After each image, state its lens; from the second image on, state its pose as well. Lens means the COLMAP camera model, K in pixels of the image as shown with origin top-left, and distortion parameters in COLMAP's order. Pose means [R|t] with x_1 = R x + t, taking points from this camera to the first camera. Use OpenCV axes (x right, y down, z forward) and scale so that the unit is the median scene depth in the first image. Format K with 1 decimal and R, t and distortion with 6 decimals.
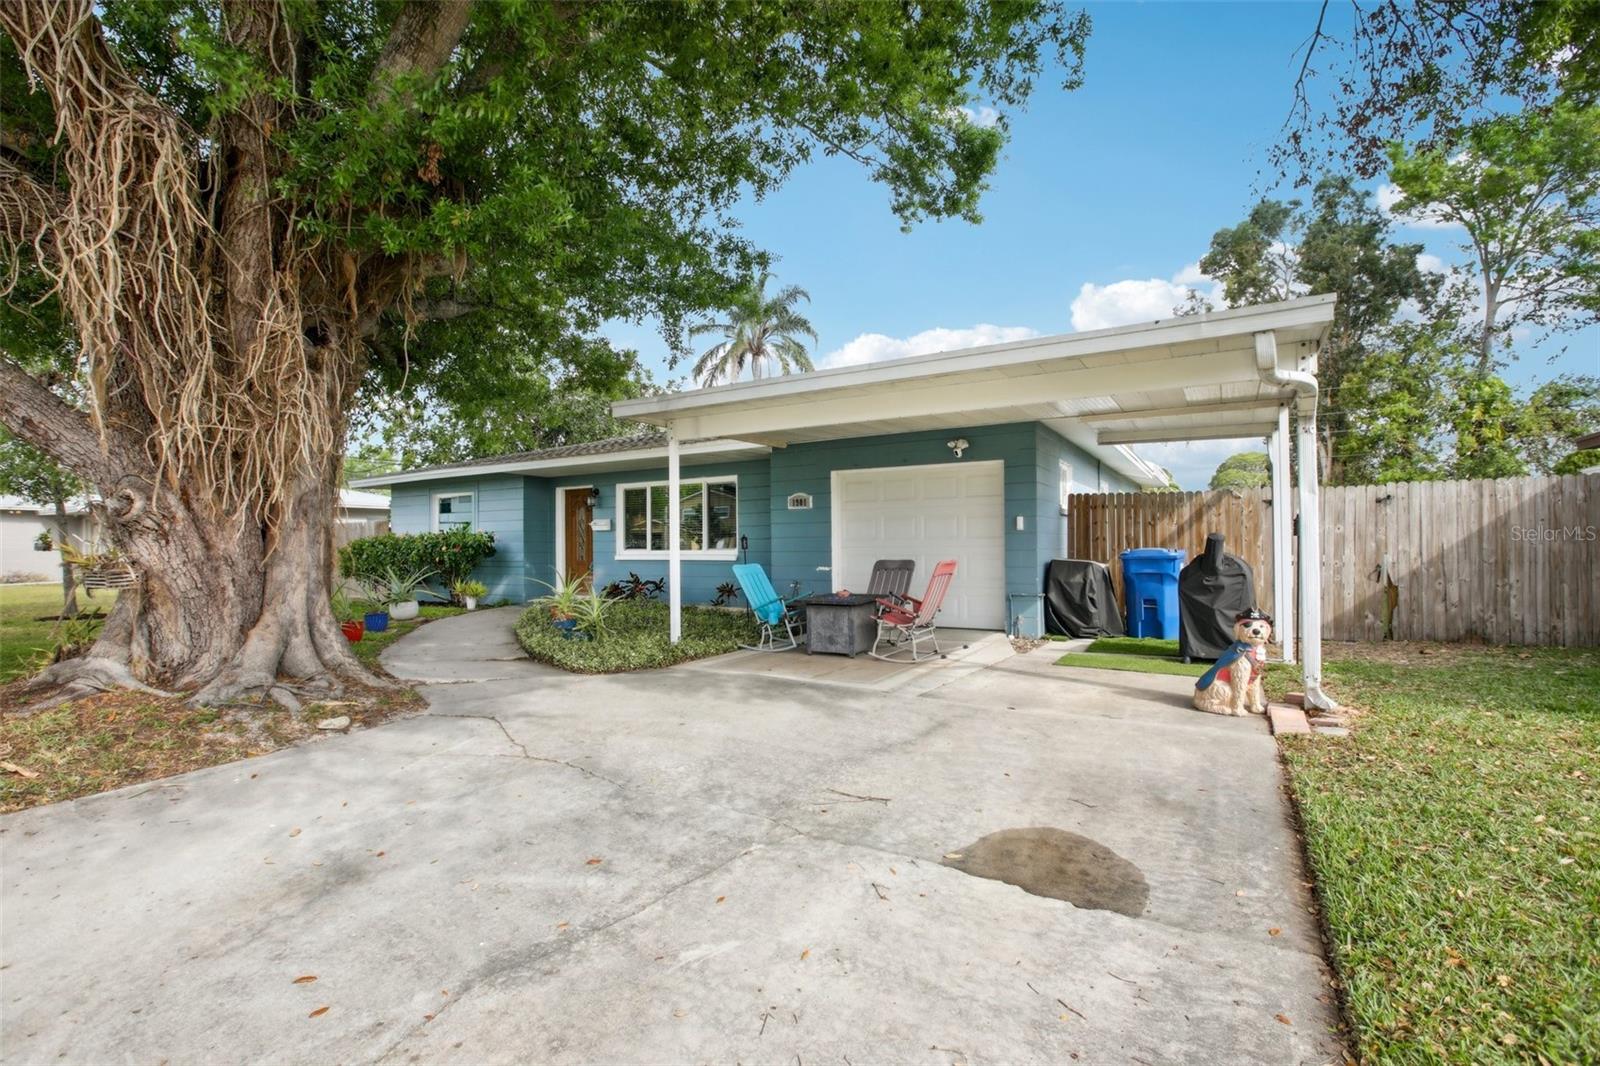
lens RADIAL K [[753.7, 0, 807.0], [0, 753.7, 528.6], [0, 0, 1]] dist [-0.001161, 0.000478]
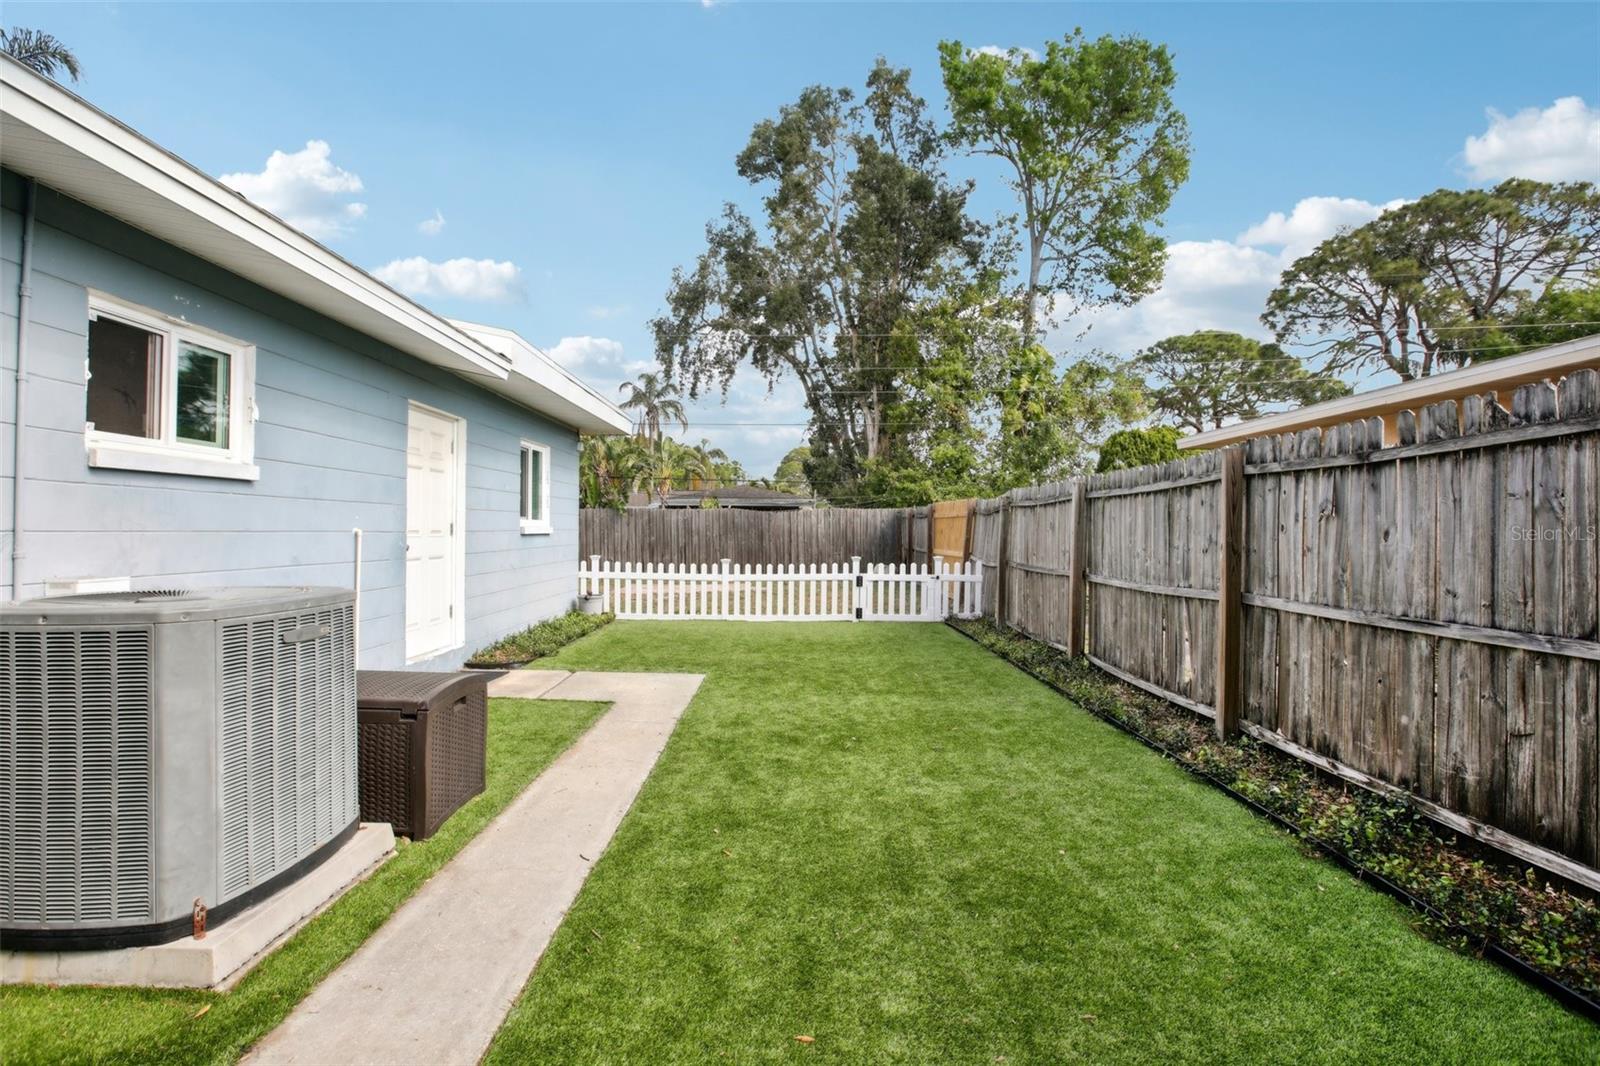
lens RADIAL K [[753.7, 0, 807.0], [0, 753.7, 528.6], [0, 0, 1]] dist [-0.001161, 0.000478]
pose [[0.865071, 0.007489, 0.501593, 0.250667], [-0.016943, 0.999754, 0.014293, -0.000603], [-0.501363, -0.020863, 0.864985, 0.373895]]
